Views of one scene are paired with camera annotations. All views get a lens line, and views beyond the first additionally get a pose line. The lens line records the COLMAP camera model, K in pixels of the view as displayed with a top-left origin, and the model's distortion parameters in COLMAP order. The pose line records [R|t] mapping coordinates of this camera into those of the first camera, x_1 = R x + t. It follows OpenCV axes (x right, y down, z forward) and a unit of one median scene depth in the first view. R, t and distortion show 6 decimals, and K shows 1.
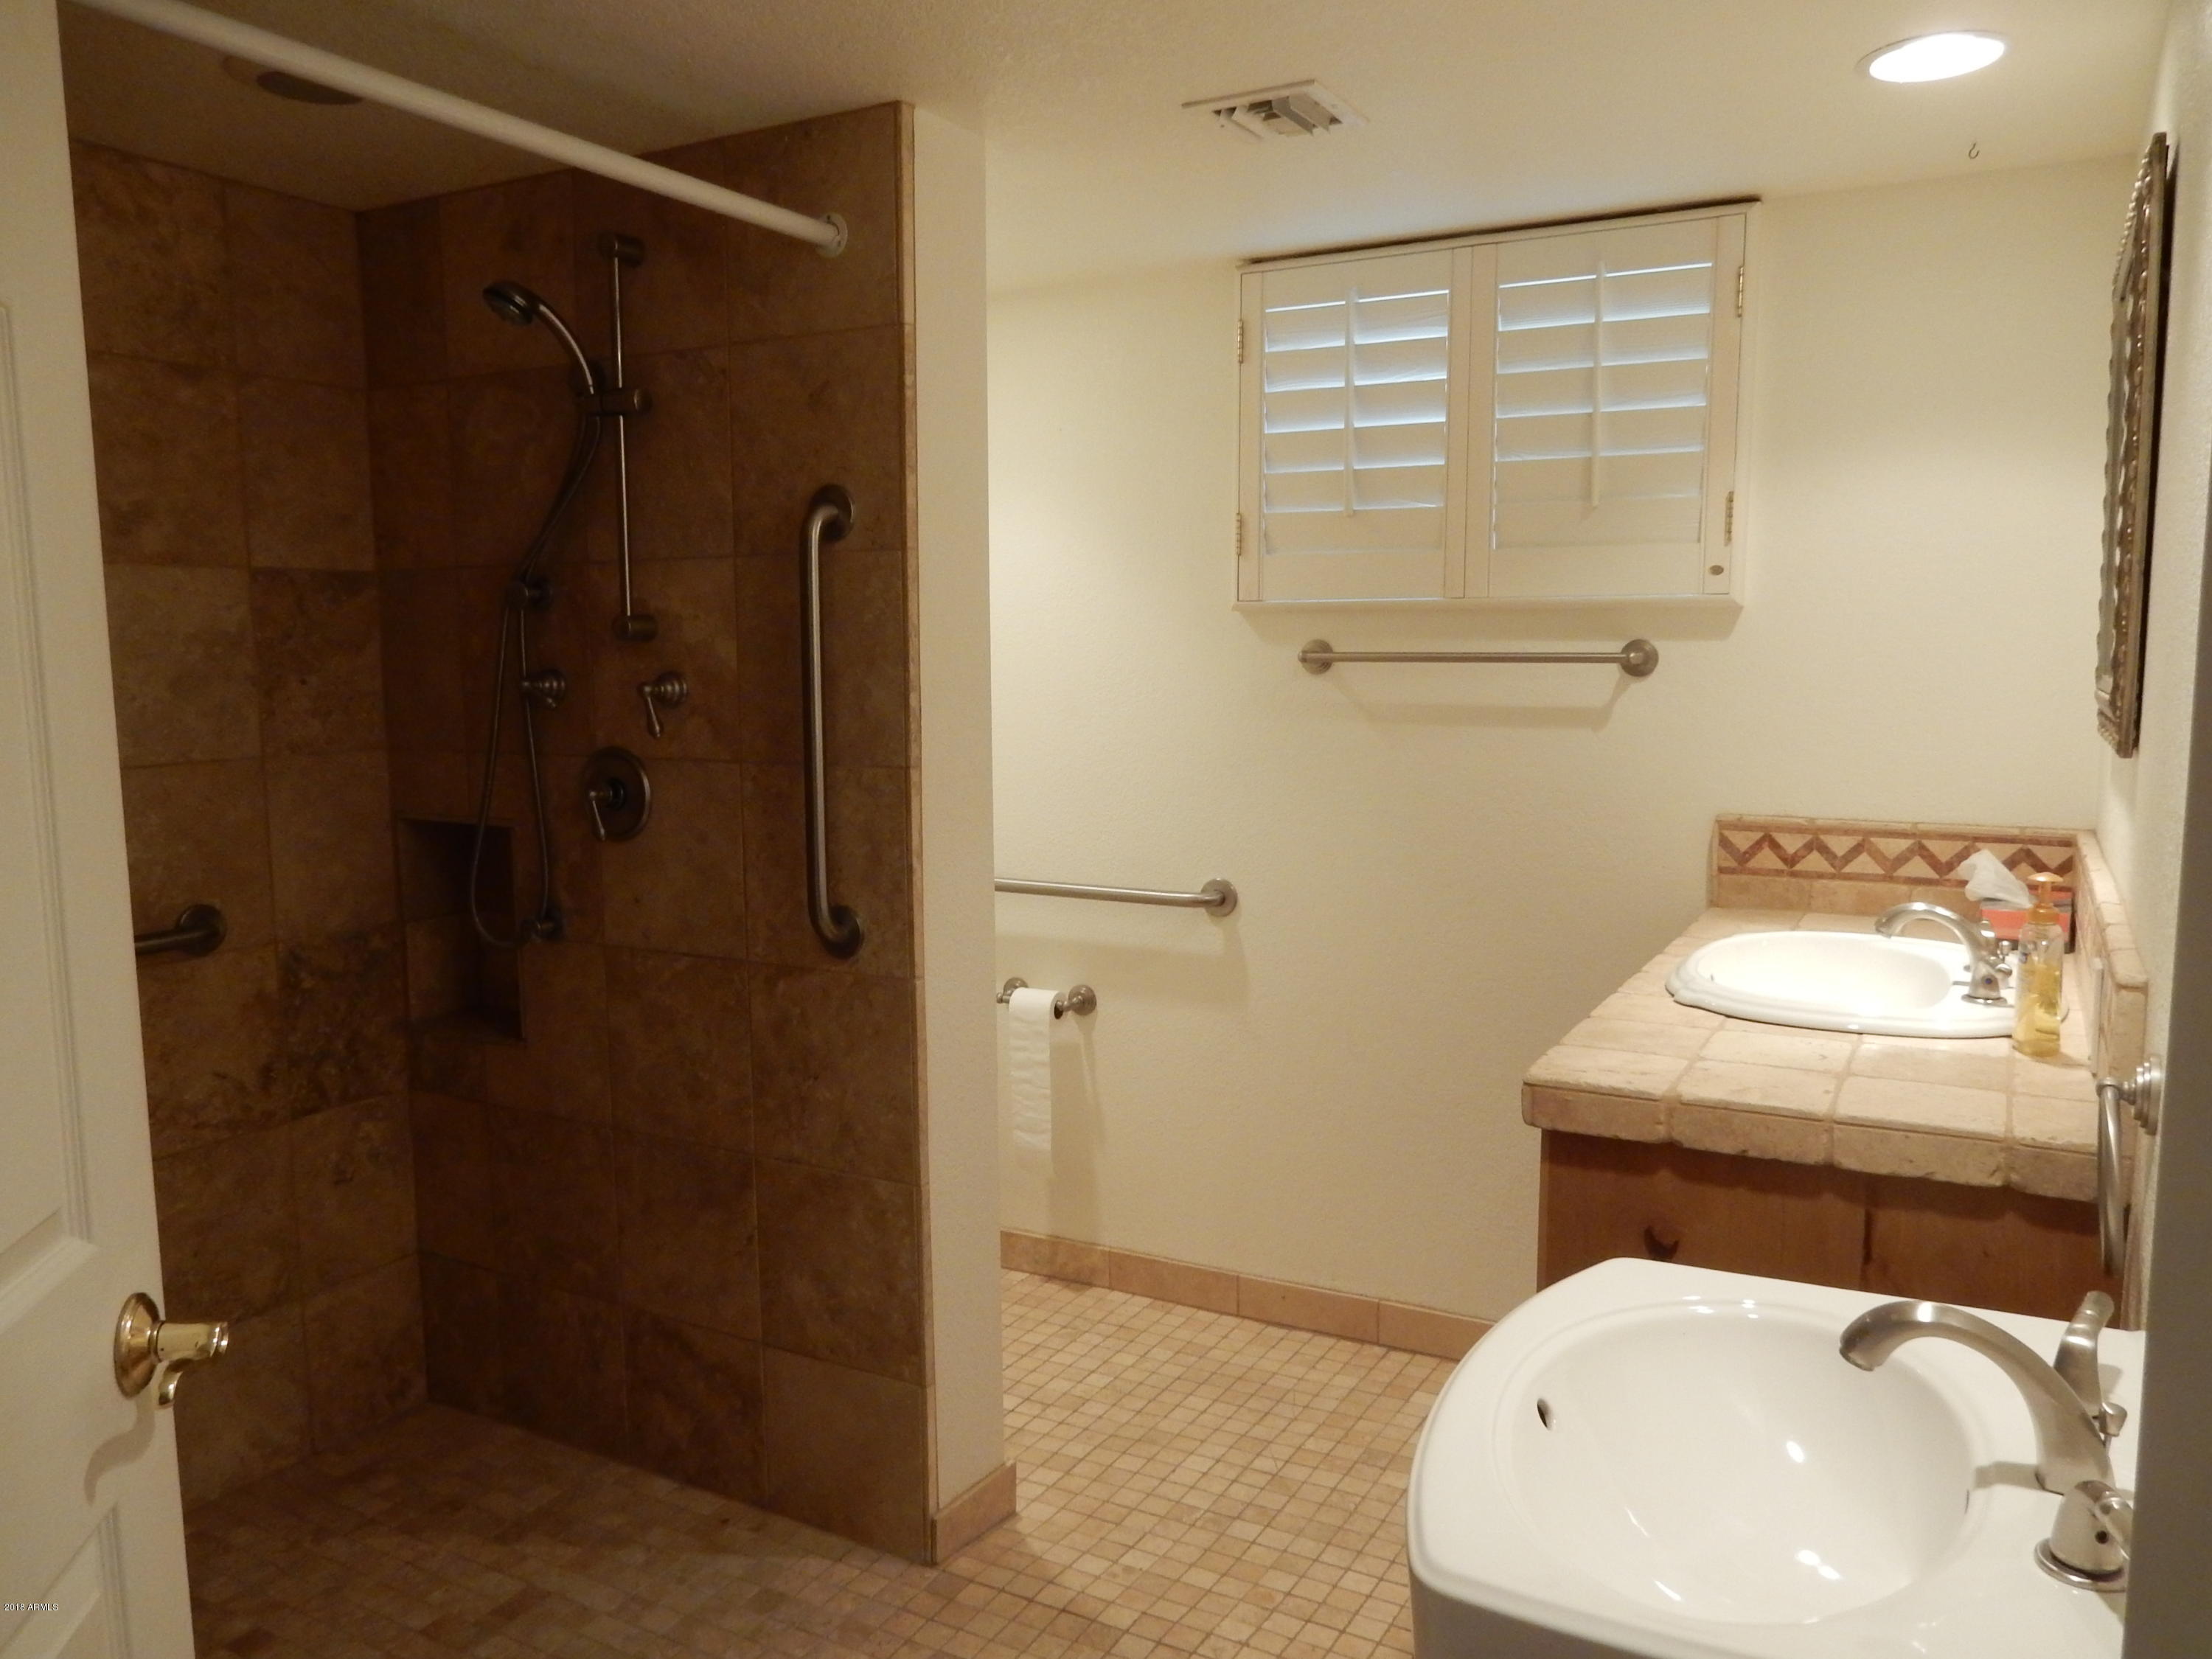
lens RADIAL K [[1610.9, 0, 1106.0], [0, 1610.9, 829.5], [0, 0, 1]] dist [-0.001179, 0.000562]
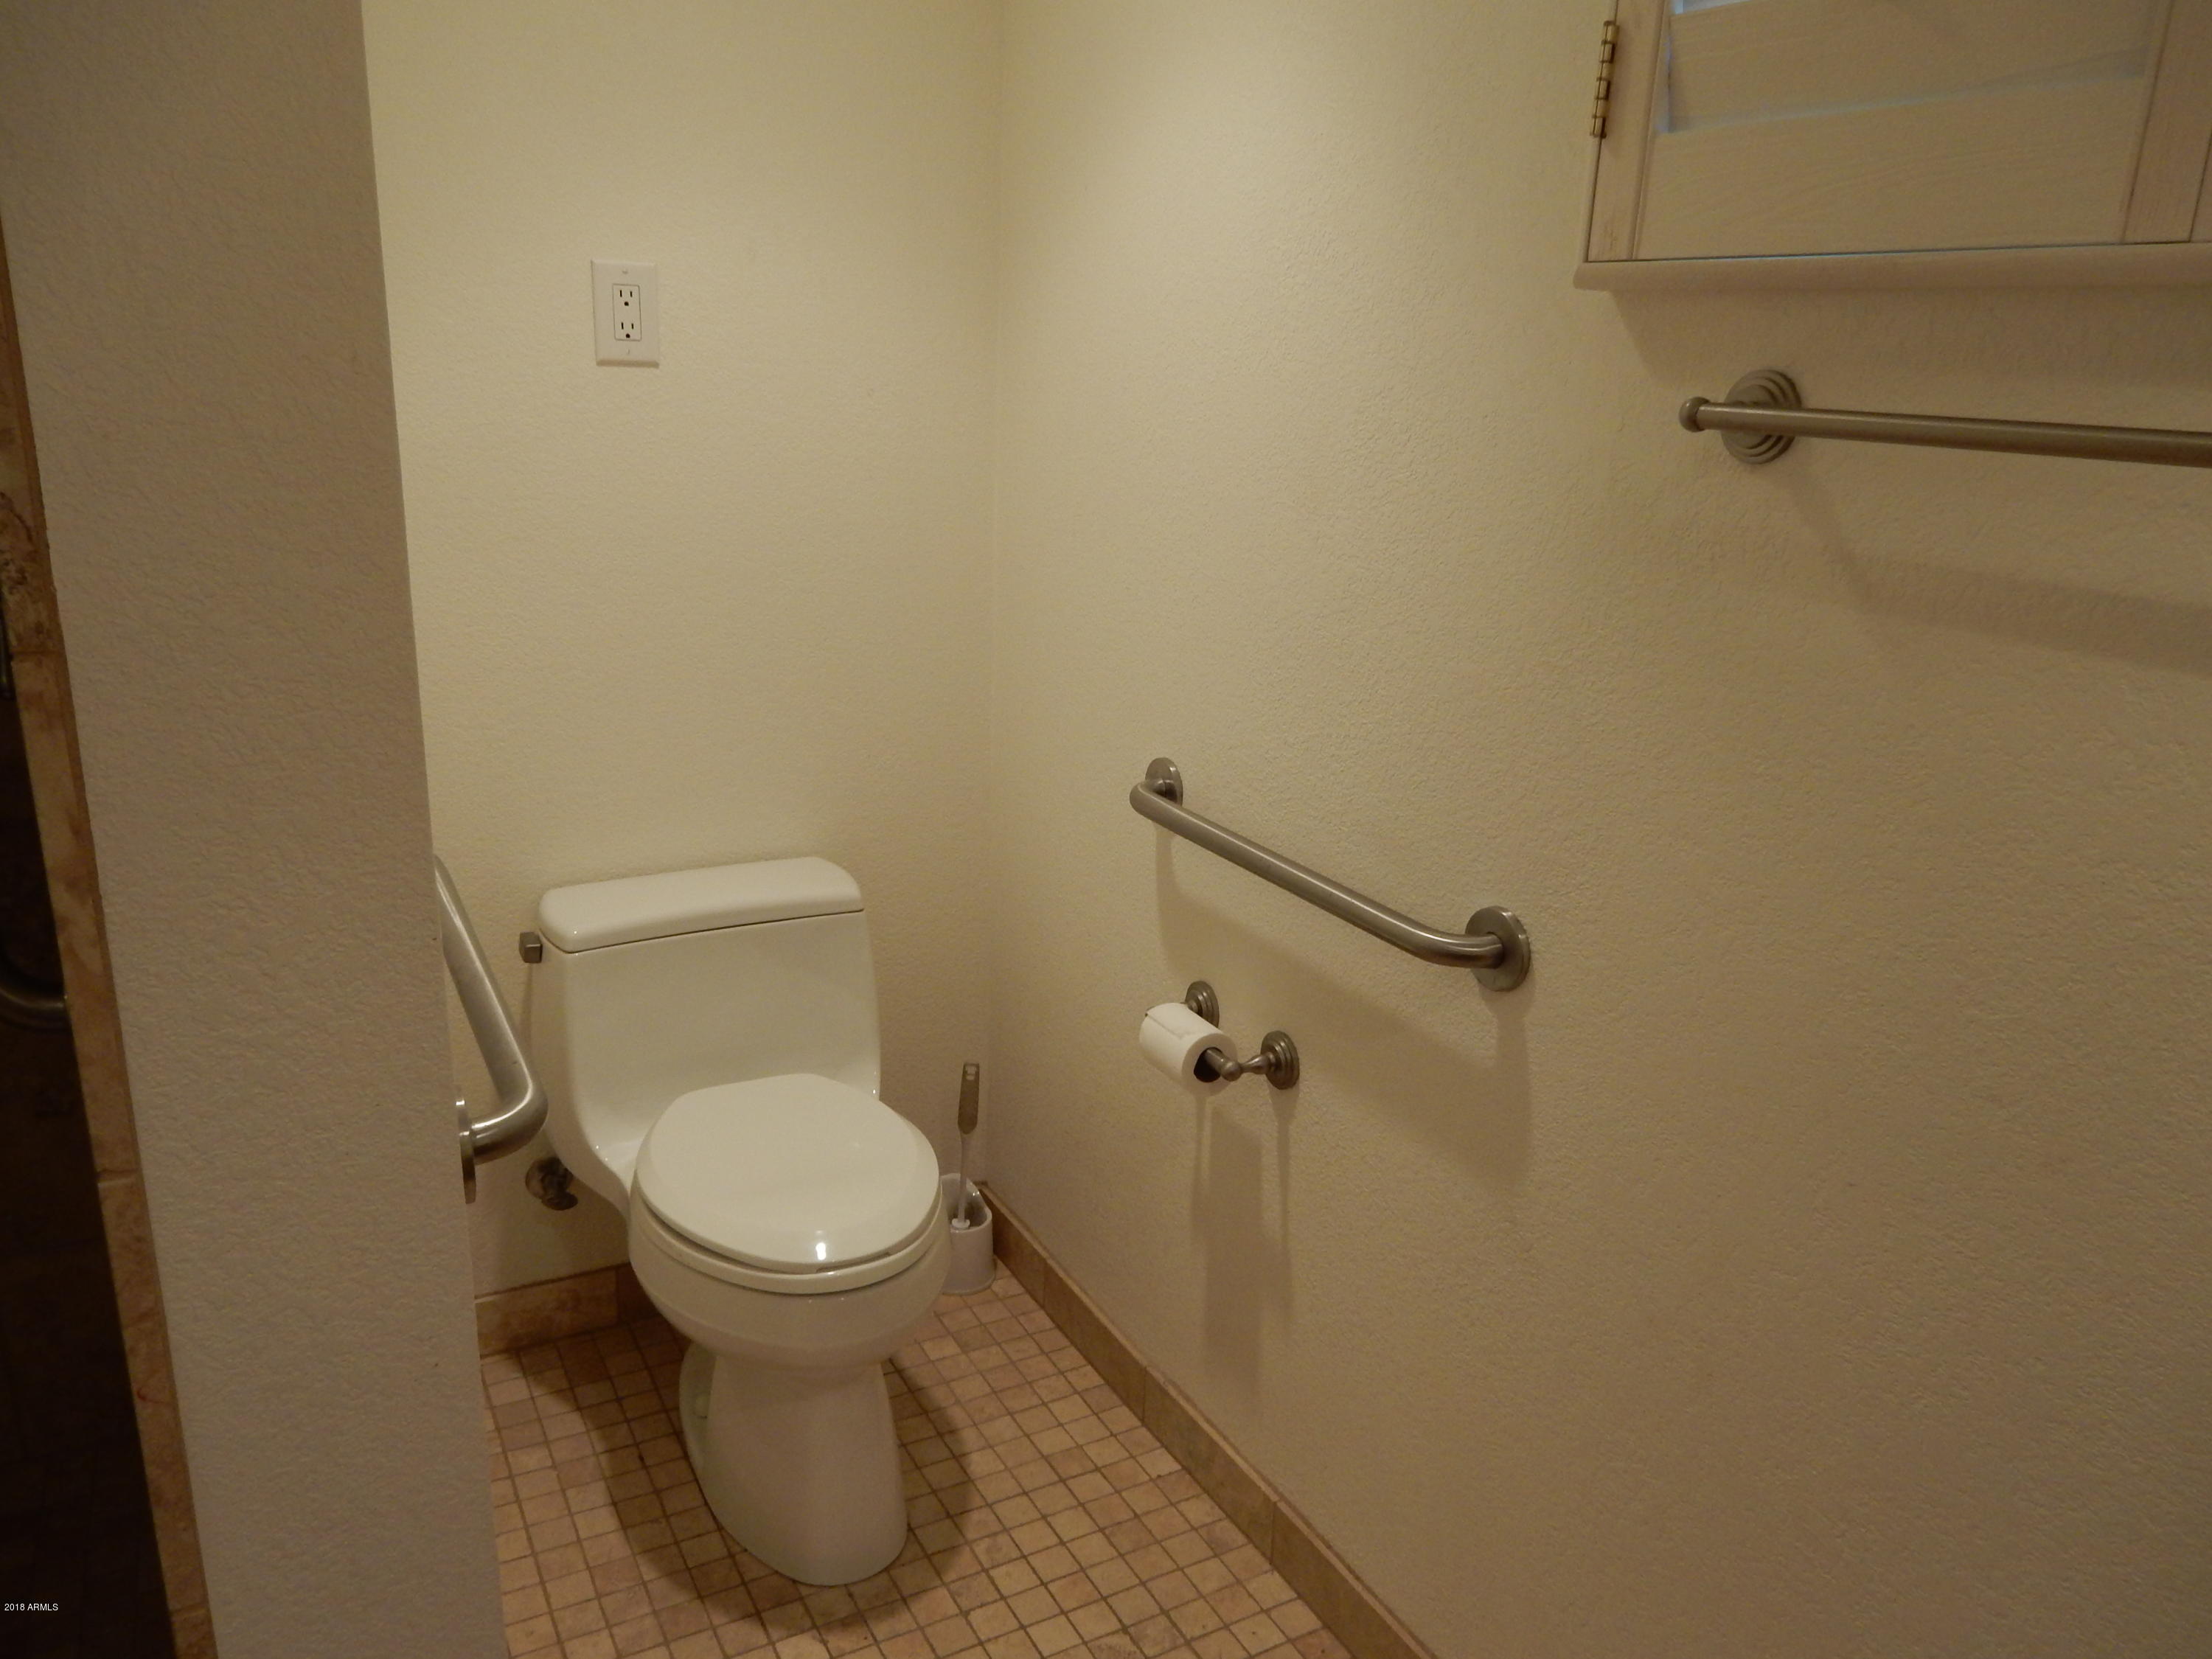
lens RADIAL K [[1610.9, 0, 1106.0], [0, 1610.9, 829.5], [0, 0, 1]] dist [-0.001179, 0.000562]
pose [[0.850466, 0.183437, -0.493009, 0.203757], [-0.100884, 0.976708, 0.189379, -0.068643], [0.516265, -0.111323, 0.849163, 0.589969]]
